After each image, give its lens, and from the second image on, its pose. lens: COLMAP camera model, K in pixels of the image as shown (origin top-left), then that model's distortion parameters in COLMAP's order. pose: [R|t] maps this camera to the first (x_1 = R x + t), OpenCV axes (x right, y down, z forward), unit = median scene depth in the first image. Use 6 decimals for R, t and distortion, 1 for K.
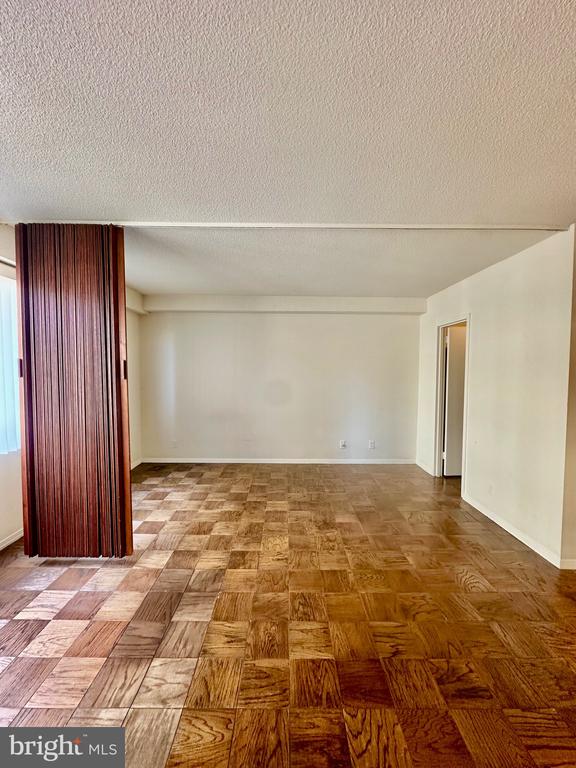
lens RADIAL K [[305.6, 0, 285.8], [0, 305.6, 382.1], [0, 0, 1]] dist [0.000354, -0.000214]
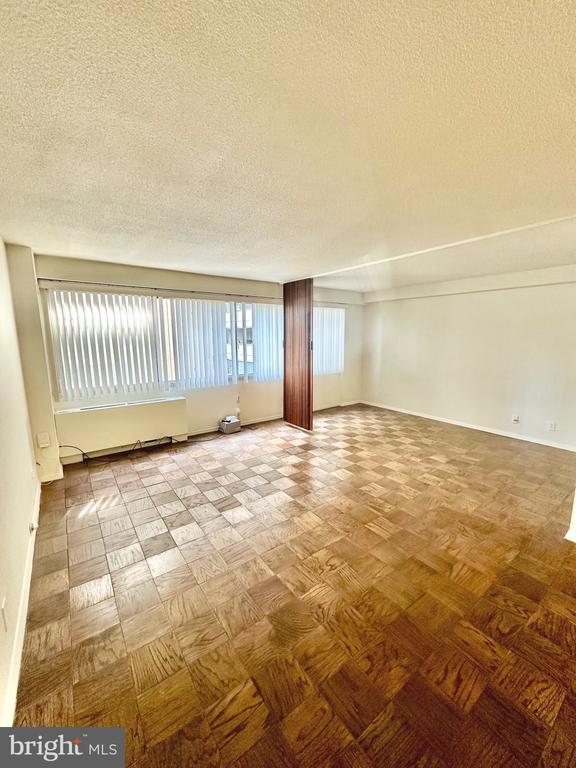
lens RADIAL K [[305.6, 0, 293.2], [0, 305.6, 383.9], [0, 0, 1]] dist [0.000354, -0.000214]
pose [[0.598687, 0.121990, -0.791639, 0.941699], [-0.031042, 0.991125, 0.129254, -0.035310], [0.800381, -0.052809, 0.597161, -0.332917]]
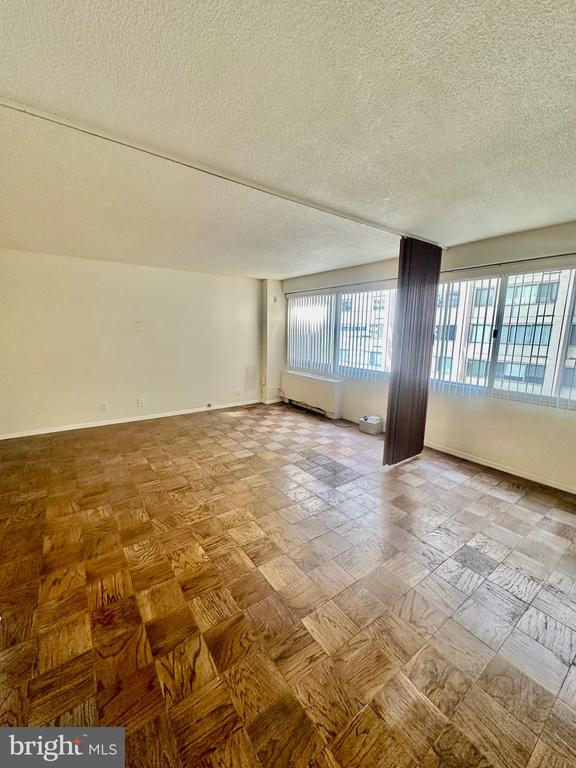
lens RADIAL K [[305.6, 0, 286.0], [0, 305.6, 382.4], [0, 0, 1]] dist [0.000354, -0.000214]
pose [[-0.811351, 0.080583, -0.578978, 0.610133], [-0.050789, 0.976990, 0.207151, -0.101047], [0.582348, 0.197478, -0.788589, 1.567643]]
